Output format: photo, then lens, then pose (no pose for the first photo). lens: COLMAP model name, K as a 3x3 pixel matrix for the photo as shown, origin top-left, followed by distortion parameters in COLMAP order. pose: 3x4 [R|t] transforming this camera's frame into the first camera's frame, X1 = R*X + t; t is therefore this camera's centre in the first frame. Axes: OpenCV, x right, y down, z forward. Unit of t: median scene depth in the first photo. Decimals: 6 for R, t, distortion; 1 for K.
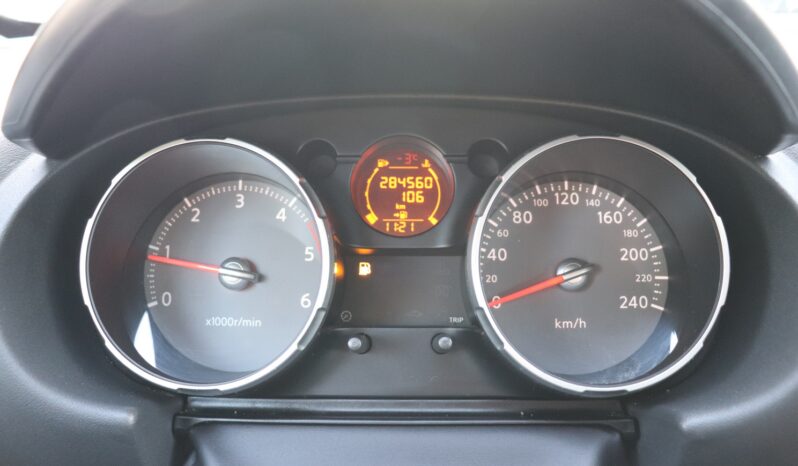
lens RADIAL K [[656.5, 0, 395.1], [0, 656.5, 234.3], [0, 0, 1]] dist [-0.154275, 0.124421]
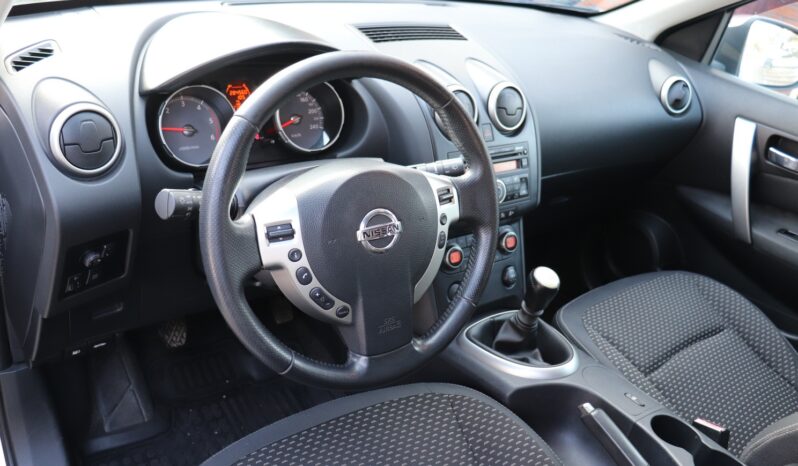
lens RADIAL K [[656.5, 0, 397.8], [0, 656.5, 234.3], [0, 0, 1]] dist [-0.154275, 0.124421]
pose [[0.803371, -0.182998, 0.566663, -1.161183], [0.053136, 0.969843, 0.237868, -0.115952], [-0.593104, -0.160986, 0.788867, -1.770023]]
